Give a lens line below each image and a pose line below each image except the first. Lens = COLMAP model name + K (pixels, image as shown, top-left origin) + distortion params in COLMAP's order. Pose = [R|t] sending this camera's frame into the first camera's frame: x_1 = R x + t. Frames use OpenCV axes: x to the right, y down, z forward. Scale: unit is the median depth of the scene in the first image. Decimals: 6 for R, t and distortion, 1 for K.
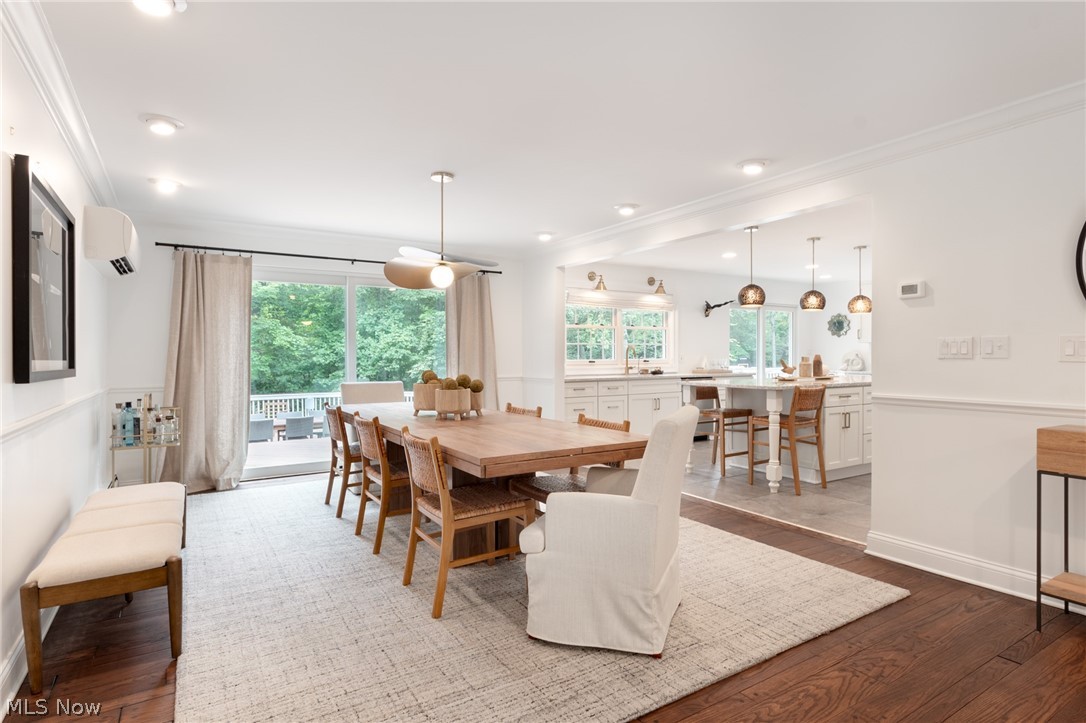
lens RADIAL K [[576.7, 0, 543.0], [0, 576.7, 361.5], [0, 0, 1]] dist [0.000691, 0.000099]
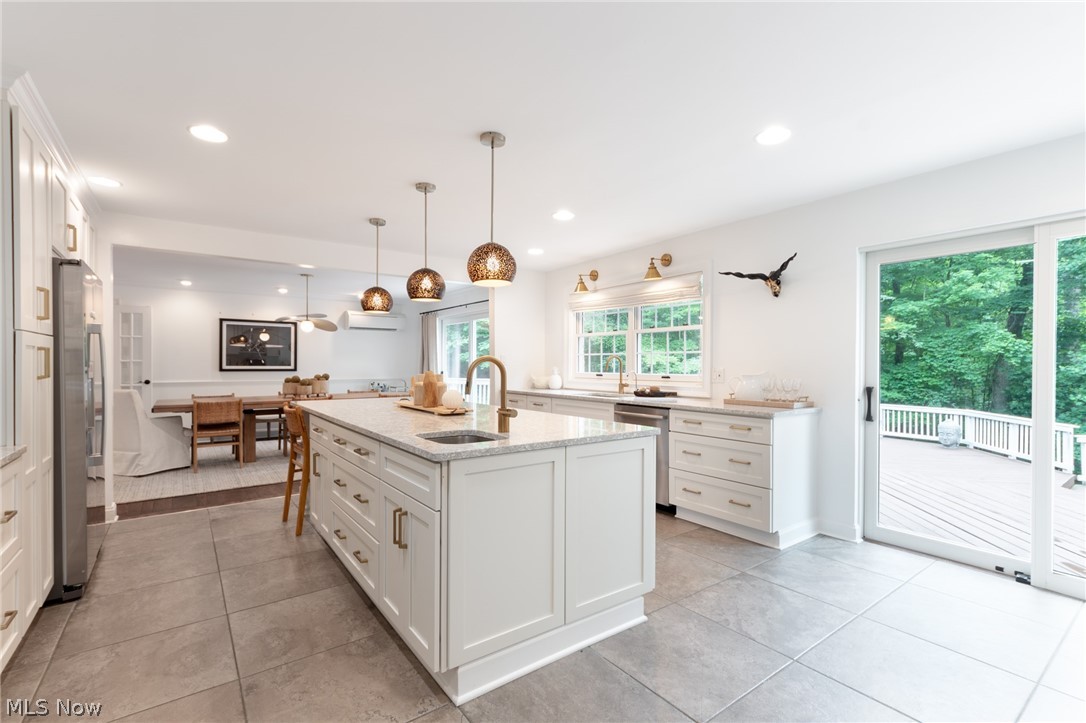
lens RADIAL K [[494.5, 0, 543.0], [0, 494.5, 361.5], [0, 0, 1]] dist [-0.000220, 0.000308]
pose [[0.072547, 0.004396, -0.997355, 0.779914], [-0.013143, 0.999908, 0.003451, -0.020318], [0.997278, 0.012858, 0.072598, 0.836463]]
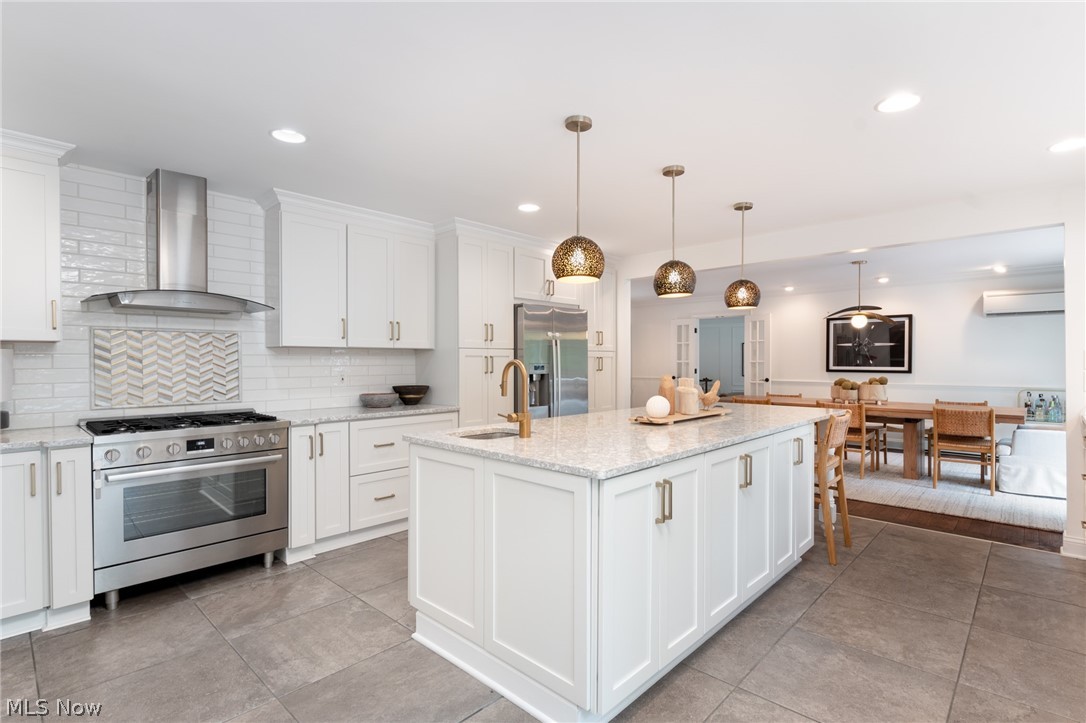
lens RADIAL K [[522.6, 0, 543.0], [0, 522.6, 361.5], [0, 0, 1]] dist [0.001056, -0.000189]
pose [[-0.967853, 0.007135, -0.251416, 0.552477], [0.003977, 0.999907, 0.013069, -0.024968], [0.251485, 0.011649, -0.967791, 1.127931]]
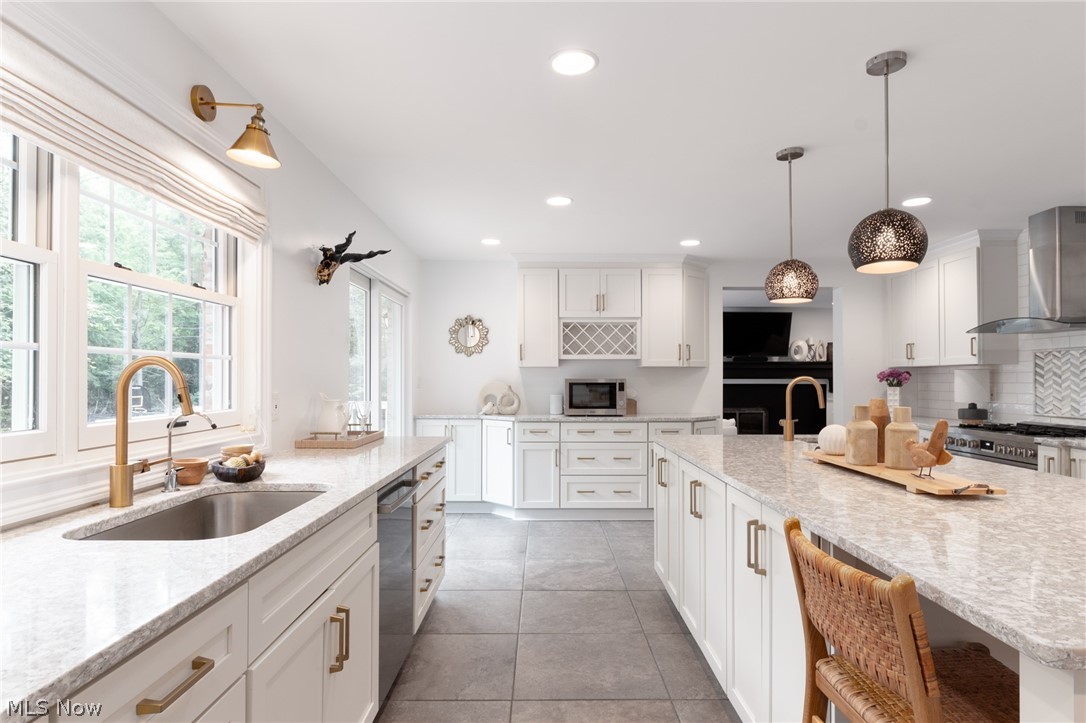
lens RADIAL K [[608.3, 0, 543.3], [0, 608.3, 378.6], [0, 0, 1]] dist [-0.000896, -0.000253]
pose [[0.529725, 0.007164, 0.848139, 0.044526], [0.005552, 0.999914, -0.011913, -0.015980], [-0.848151, 0.011020, 0.529640, 0.758284]]
